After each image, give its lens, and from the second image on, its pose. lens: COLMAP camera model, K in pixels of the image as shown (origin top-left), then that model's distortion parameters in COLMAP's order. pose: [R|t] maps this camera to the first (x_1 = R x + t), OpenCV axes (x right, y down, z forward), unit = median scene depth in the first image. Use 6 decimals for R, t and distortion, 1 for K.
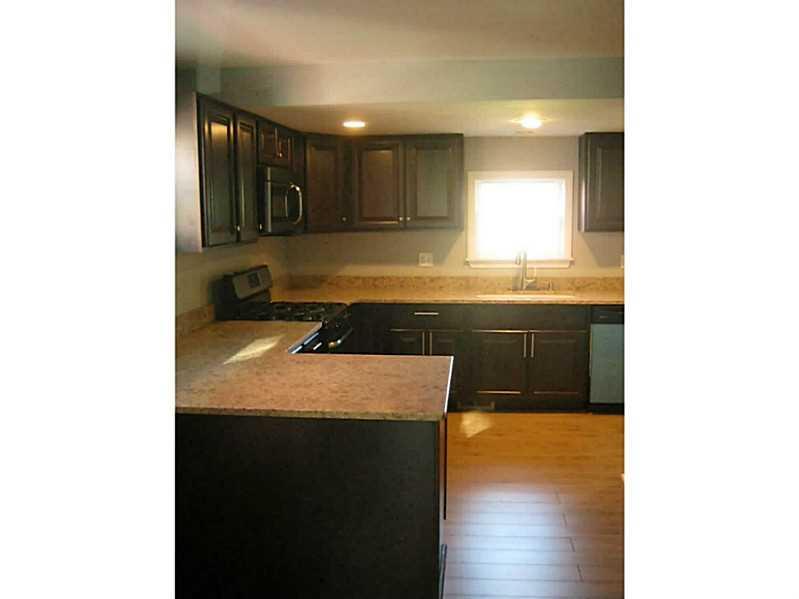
lens RADIAL K [[677.8, 0, 399.5], [0, 677.8, 299.5], [0, 0, 1]] dist [-0.079715, 0.000459]
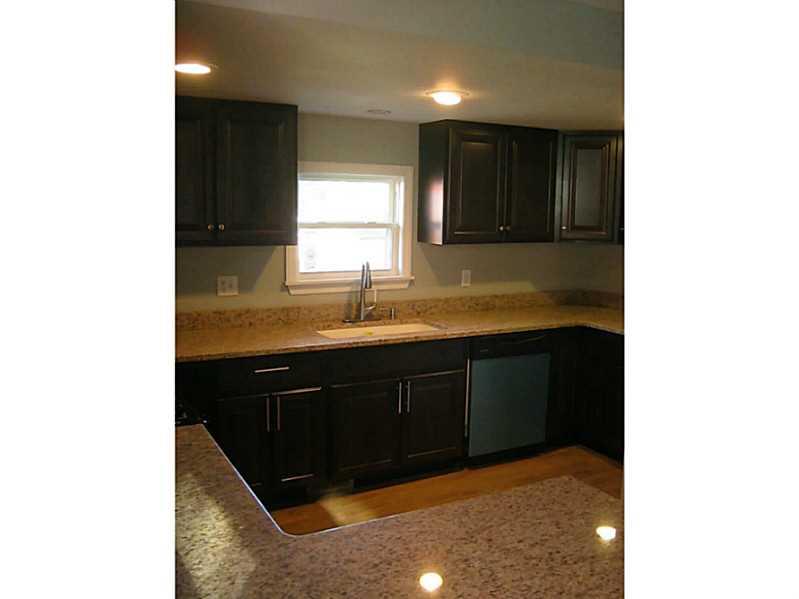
lens RADIAL K [[677.8, 0, 399.5], [0, 677.8, 299.5], [0, 0, 1]] dist [-0.079715, 0.000459]
pose [[0.825920, -0.053946, 0.561200, -0.207406], [0.054032, 0.998404, 0.016454, -0.047919], [-0.561192, 0.016733, 0.827516, 0.345060]]
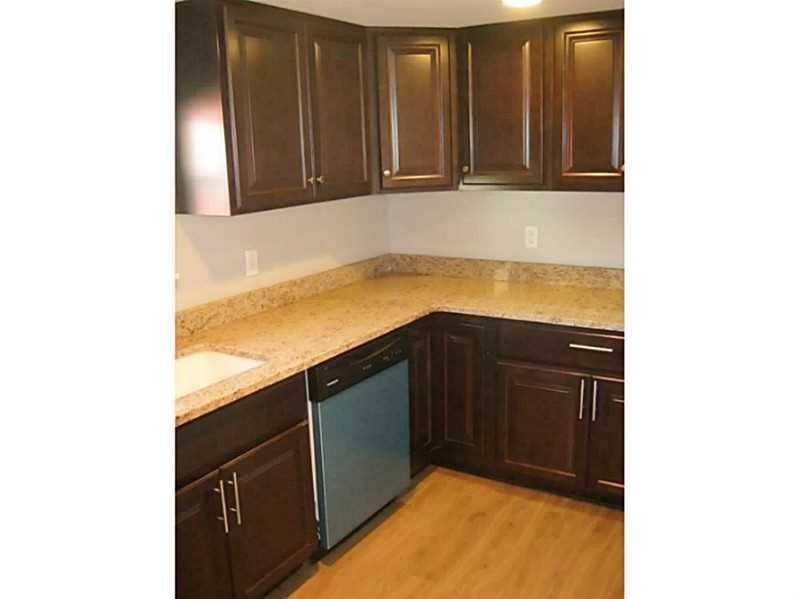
lens RADIAL K [[677.8, 0, 399.5], [0, 677.8, 299.5], [0, 0, 1]] dist [-0.079715, 0.000459]
pose [[0.442982, -0.202542, 0.873352, -0.086658], [0.153805, 0.976873, 0.148537, -0.089034], [-0.883239, 0.068527, 0.463890, 0.645219]]
